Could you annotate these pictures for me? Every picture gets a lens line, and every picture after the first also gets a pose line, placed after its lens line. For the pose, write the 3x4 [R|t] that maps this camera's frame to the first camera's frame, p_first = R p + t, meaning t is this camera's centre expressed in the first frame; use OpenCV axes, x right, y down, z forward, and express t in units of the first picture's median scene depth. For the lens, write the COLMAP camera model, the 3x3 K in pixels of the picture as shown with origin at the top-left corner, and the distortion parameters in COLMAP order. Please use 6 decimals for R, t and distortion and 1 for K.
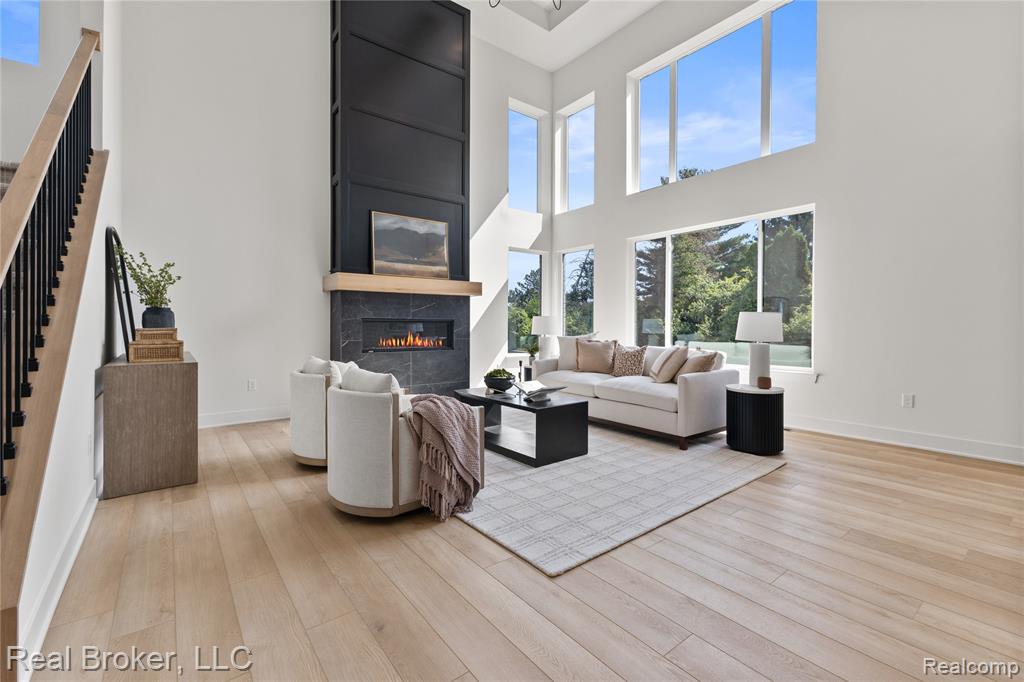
lens RADIAL K [[441.3, 0, 512.5], [0, 441.3, 329.5], [0, 0, 1]] dist [0.001426, -0.000144]
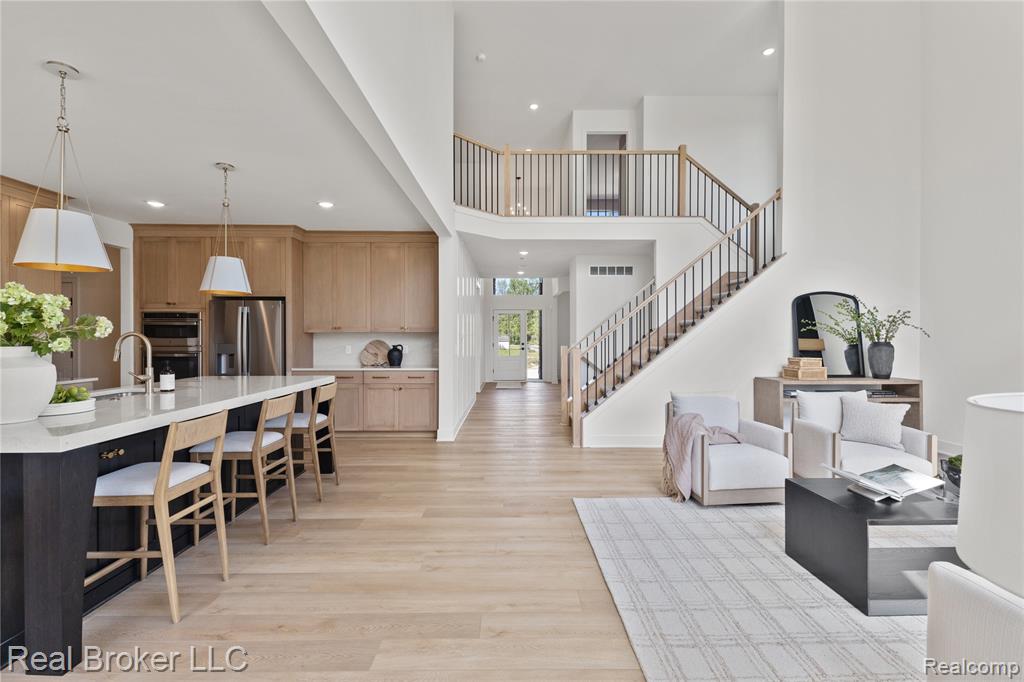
lens RADIAL K [[441.3, 0, 512.5], [0, 441.3, 329.5], [0, 0, 1]] dist [0.001426, -0.000144]
pose [[-0.609822, -0.012959, -0.792433, 0.606666], [-0.006571, 0.999915, -0.011296, -0.045744], [0.792511, -0.001681, -0.609855, 0.679213]]
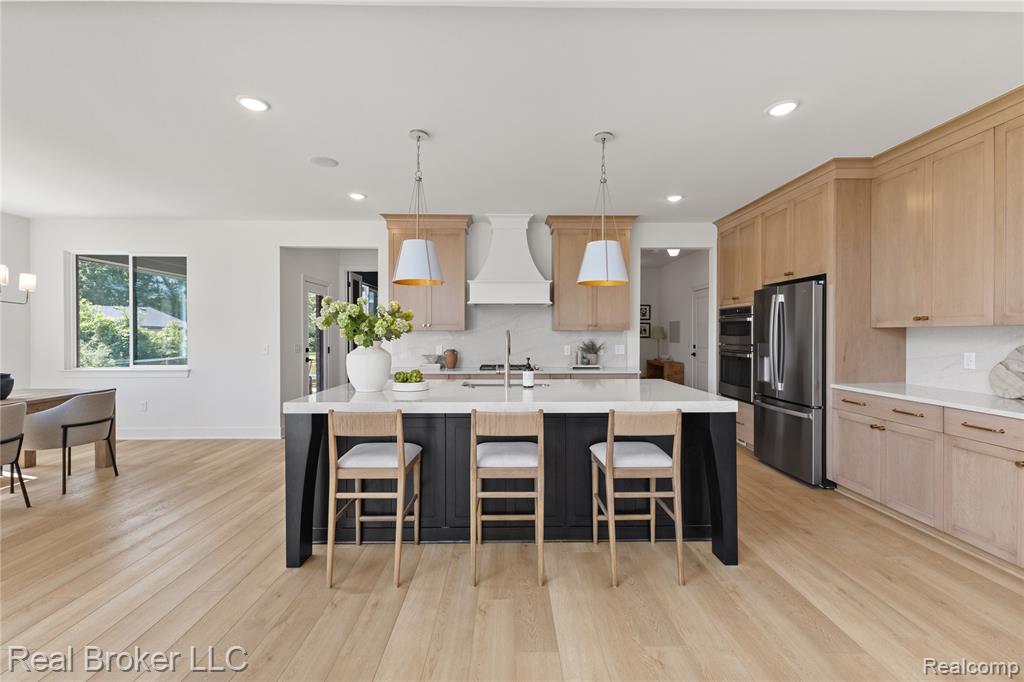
lens RADIAL K [[437.2, 0, 512.6], [0, 437.2, 334.3], [0, 0, 1]] dist [0.001894, -0.000048]
pose [[-0.799158, -0.002181, 0.601117, 0.098438], [0.002899, 0.999968, 0.007482, -0.044062], [-0.601114, 0.007722, -0.799126, 0.455111]]
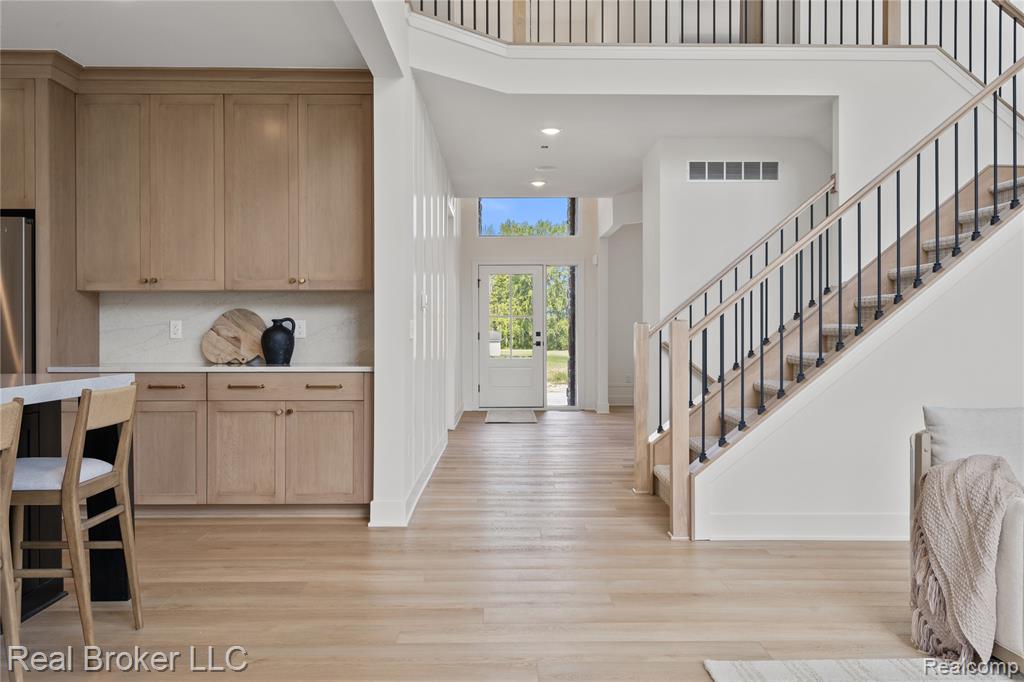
lens RADIAL K [[831.7, 0, 509.3], [0, 831.7, 327.8], [0, 0, 1]] dist [0.001836, -0.009032]
pose [[-0.605447, -0.006299, -0.795860, 0.510558], [-0.006148, 0.999976, -0.003237, -0.005759], [0.795862, 0.002933, -0.605471, 0.564751]]
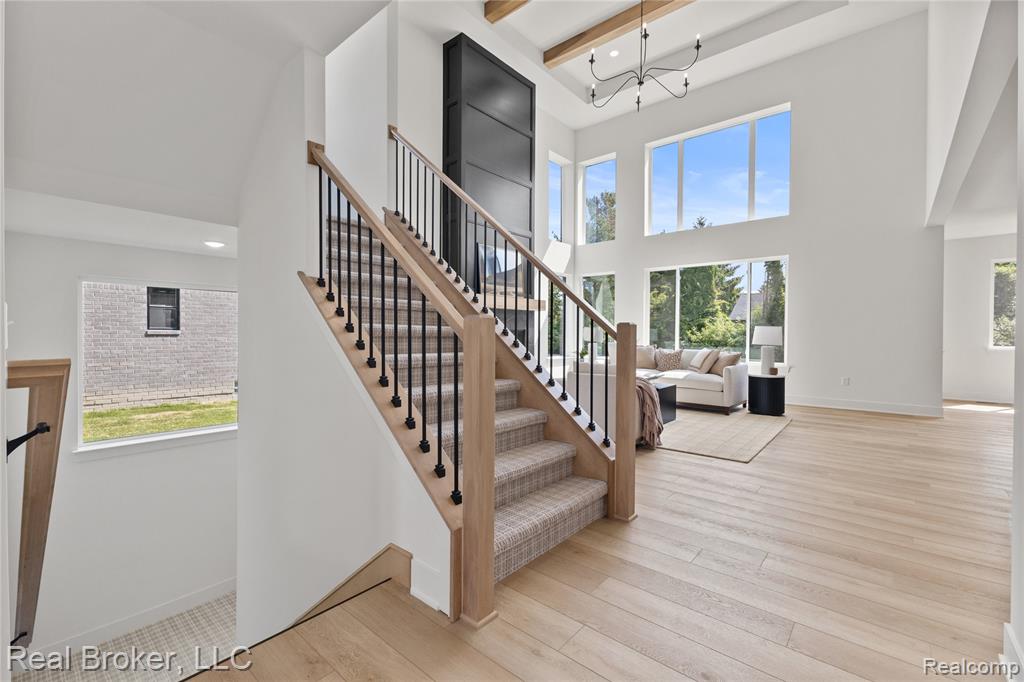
lens RADIAL K [[440.3, 0, 512.0], [0, 440.3, 341.0], [0, 0, 1]] dist [0.001517, 0.000130]
pose [[0.979064, -0.001715, 0.203545, -0.474923], [0.000088, 0.999968, 0.008002, -0.000226], [-0.203552, -0.007816, 0.979033, -0.253700]]
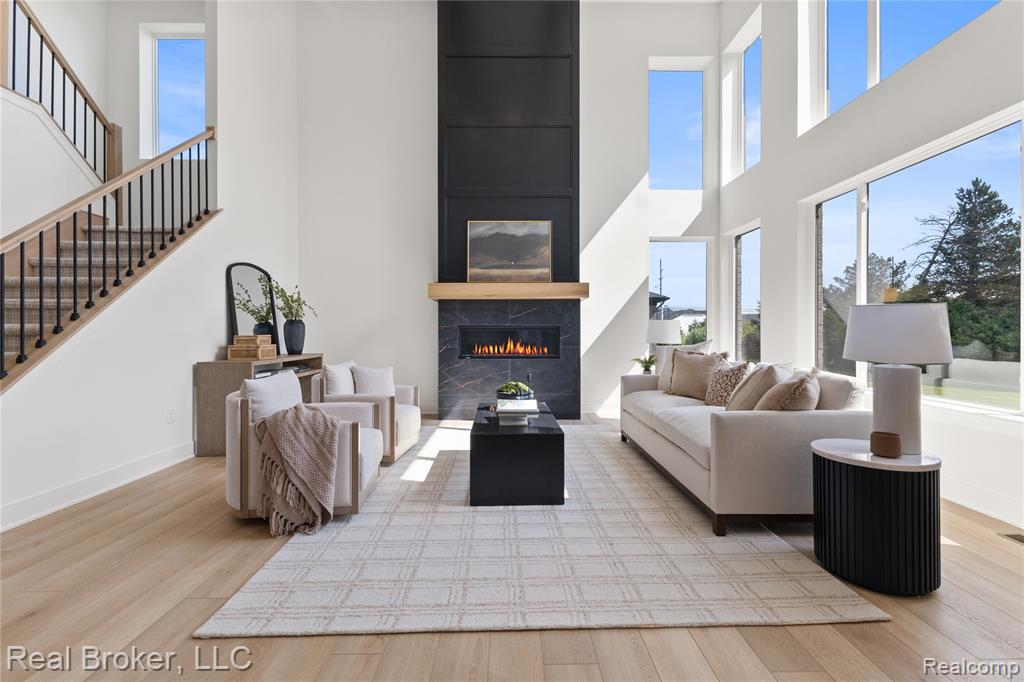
lens RADIAL K [[441.3, 0, 517.7], [0, 441.3, 332.9], [0, 0, 1]] dist [0.008242, 0.000138]
pose [[0.802064, -0.002927, -0.597231, 0.380058], [-0.001553, 0.999974, -0.006987, -0.001227], [0.597236, 0.006531, 0.802039, 0.244342]]
